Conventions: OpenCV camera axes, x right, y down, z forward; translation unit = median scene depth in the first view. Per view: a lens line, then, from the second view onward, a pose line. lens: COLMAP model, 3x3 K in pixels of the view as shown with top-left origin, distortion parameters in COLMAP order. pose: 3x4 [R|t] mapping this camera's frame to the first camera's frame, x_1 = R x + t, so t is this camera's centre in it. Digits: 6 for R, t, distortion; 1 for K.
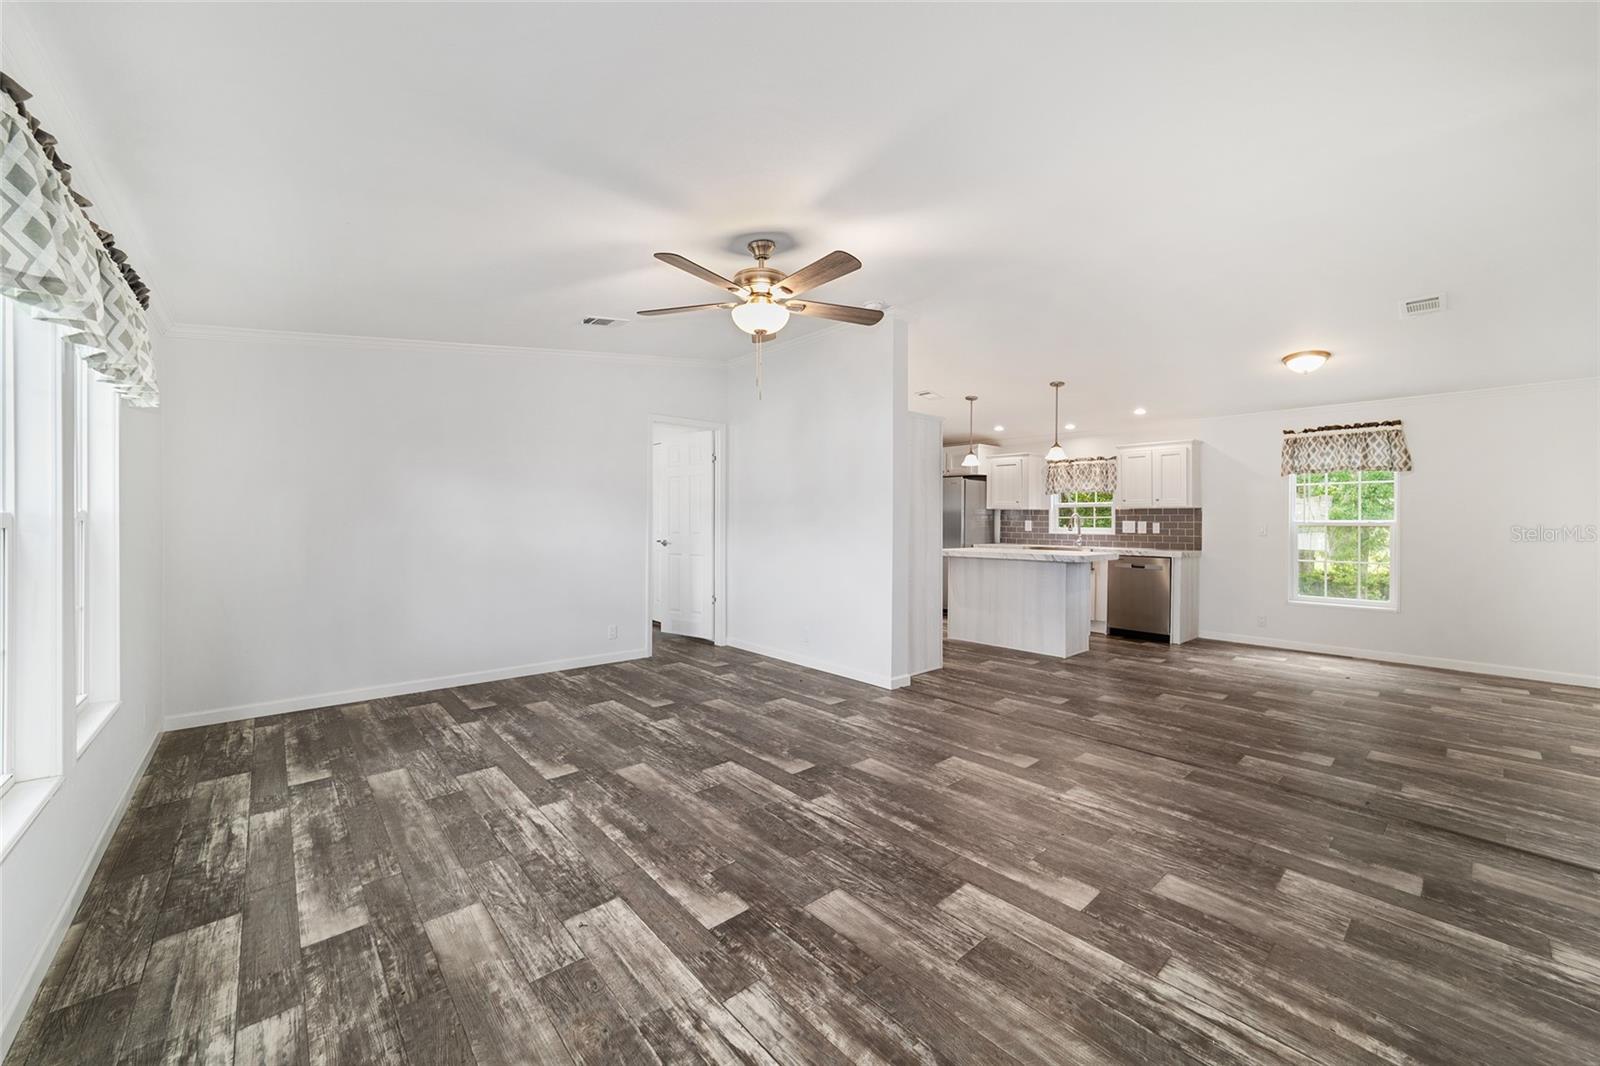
lens RADIAL K [[617.0, 0, 798.0], [0, 617.0, 521.4], [0, 0, 1]] dist [-0.018001, 0.007937]
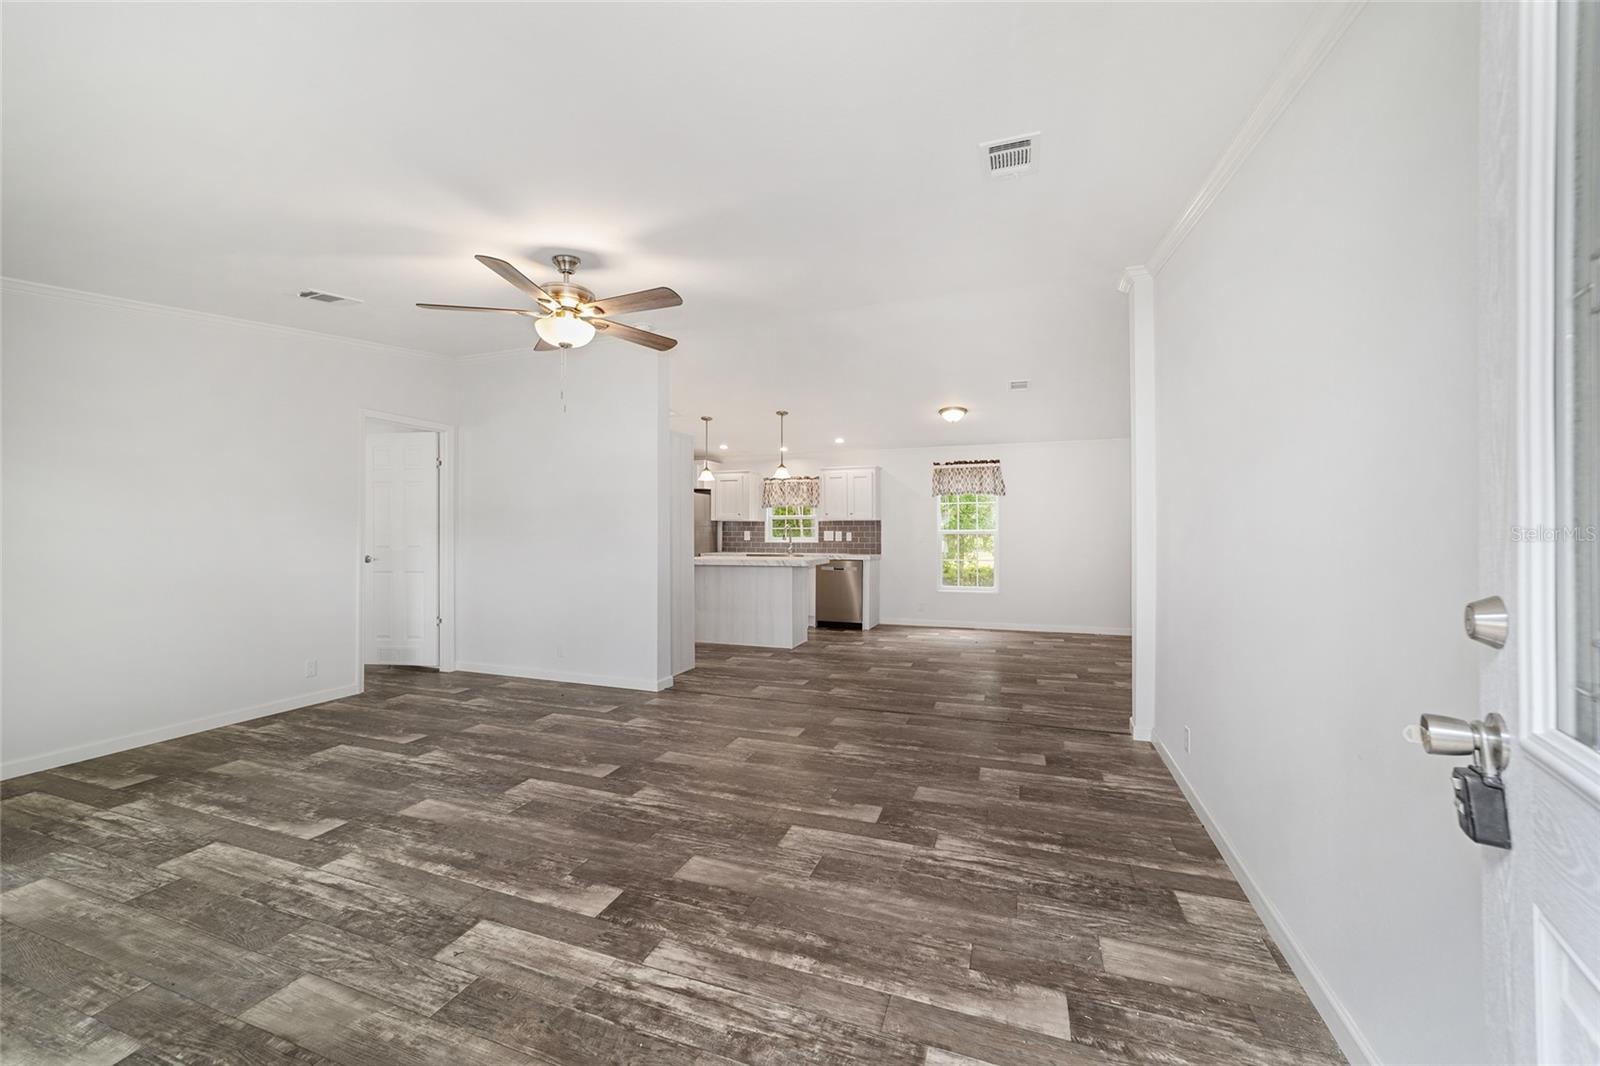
lens RADIAL K [[616.3, 0, 798.7], [0, 616.3, 530.1], [0, 0, 1]] dist [-0.018097, 0.008750]
pose [[0.876876, -0.004115, 0.480698, -0.212514], [0.005741, 0.999982, -0.001913, -0.001102], [-0.480682, 0.004437, 0.876884, -0.064443]]
